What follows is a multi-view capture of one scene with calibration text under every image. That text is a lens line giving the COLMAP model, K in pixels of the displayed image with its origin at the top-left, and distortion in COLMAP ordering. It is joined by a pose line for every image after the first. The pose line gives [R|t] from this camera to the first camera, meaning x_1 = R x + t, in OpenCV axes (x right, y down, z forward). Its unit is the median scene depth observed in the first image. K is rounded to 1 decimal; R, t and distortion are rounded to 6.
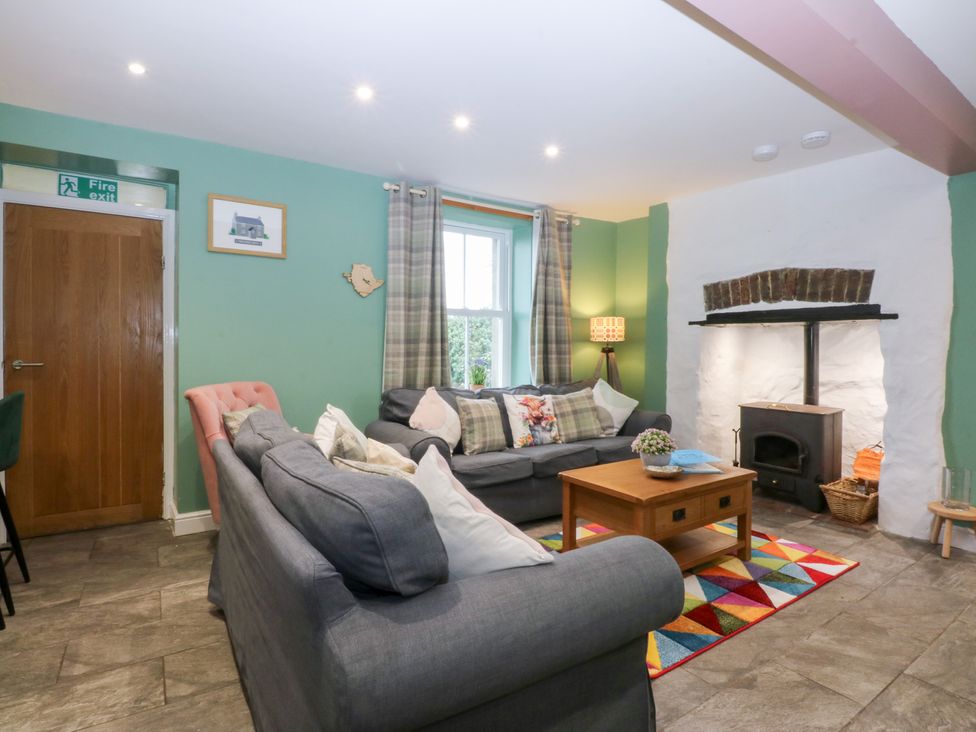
lens RADIAL K [[511.1, 0, 490.6], [0, 511.1, 354.8], [0, 0, 1]] dist [0.004434, -0.015355]
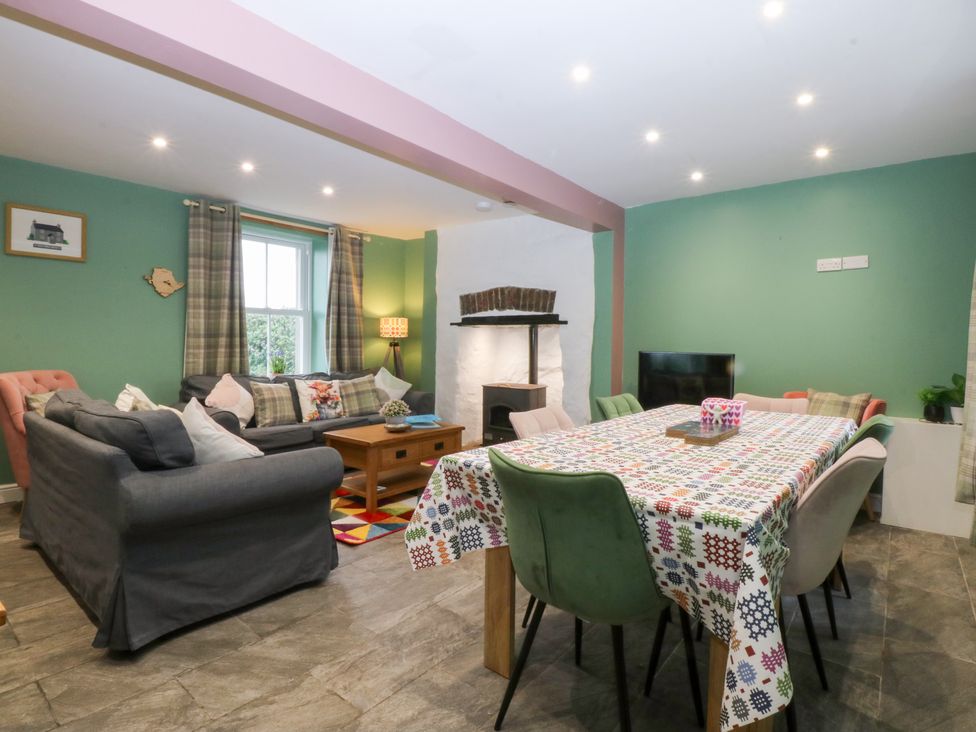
lens RADIAL K [[511.1, 0, 493.7], [0, 511.1, 355.1], [0, 0, 1]] dist [0.004434, -0.015355]
pose [[0.954169, -0.001079, 0.299266, 0.114143], [-0.001961, 0.999949, 0.009860, 0.005337], [-0.299262, -0.009995, 0.954119, -0.320797]]
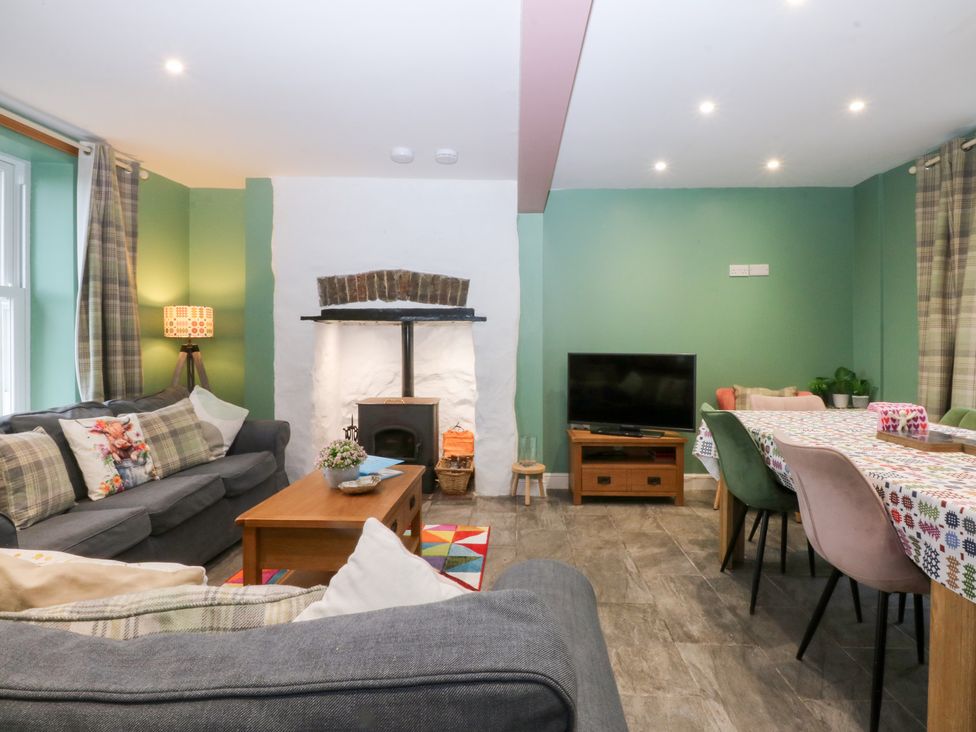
lens RADIAL K [[524.3, 0, 498.7], [0, 524.3, 353.6], [0, 0, 1]] dist [-0.005214, -0.006779]
pose [[0.594674, -0.015620, 0.803815, -0.170329], [0.013429, 0.999865, 0.009494, -0.003388], [-0.803855, 0.005148, 0.594803, 0.186312]]
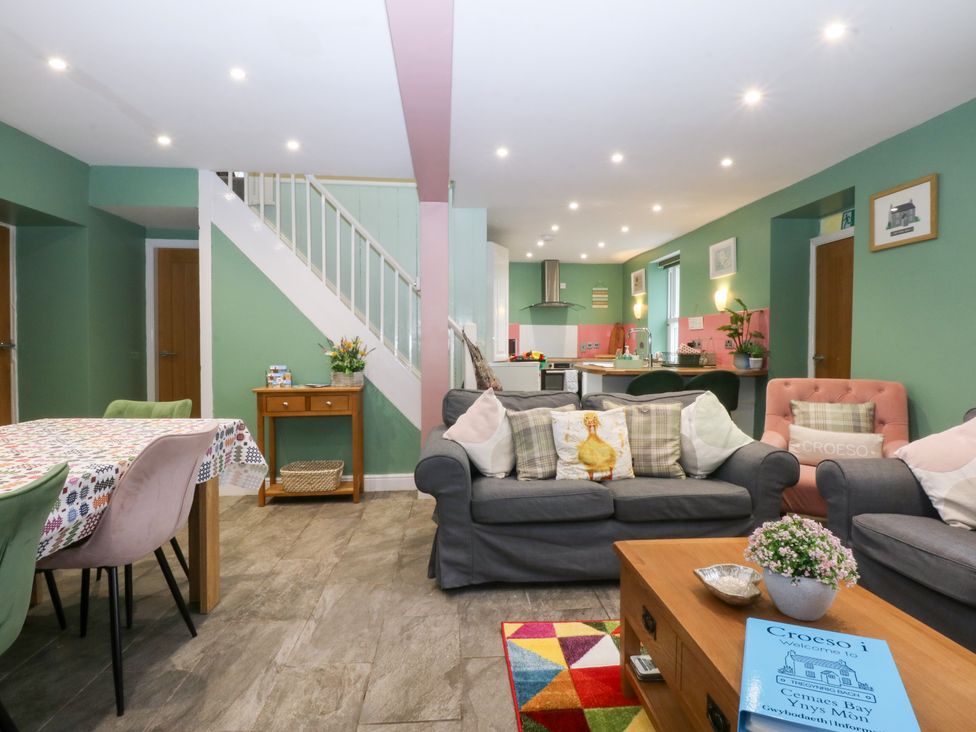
lens RADIAL K [[511.1, 0, 497.1], [0, 511.1, 356.8], [0, 0, 1]] dist [0.004434, -0.015355]
pose [[-0.488355, 0.015912, -0.872500, 0.612627], [-0.011374, 0.999633, 0.024597, -0.006089], [0.872571, 0.021936, -0.487995, 0.715973]]
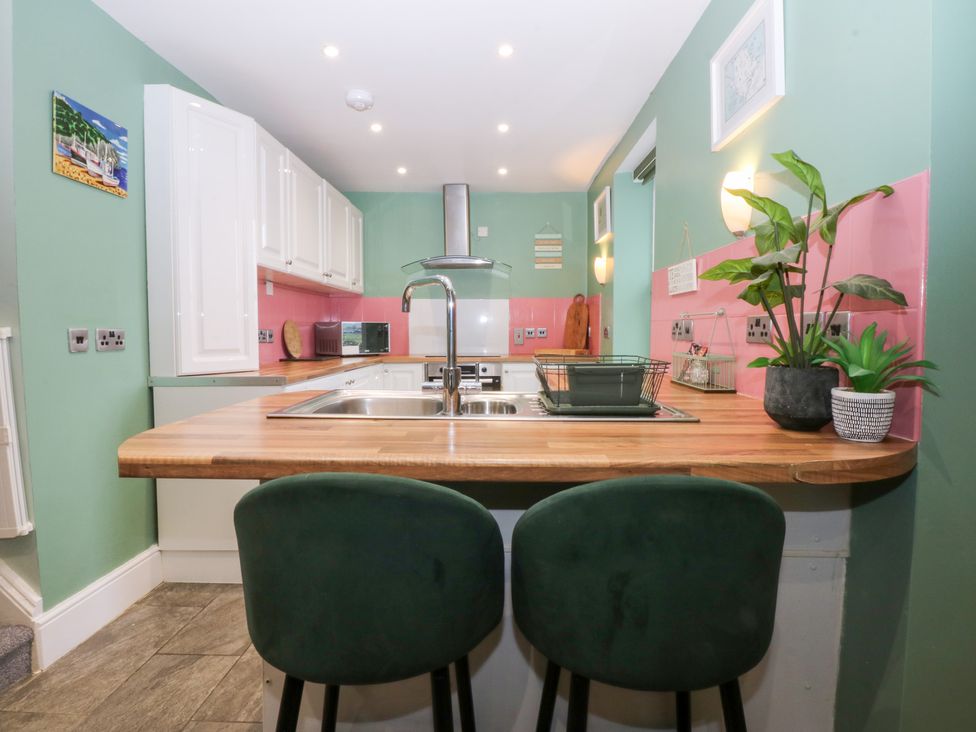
lens RADIAL K [[511.1, 0, 494.2], [0, 511.1, 354.2], [0, 0, 1]] dist [0.004434, -0.015355]
pose [[-0.571069, 0.035320, -0.820142, -0.361186], [-0.005603, 0.998883, 0.046919, -0.012155], [0.820883, 0.031389, -0.570233, 0.655346]]
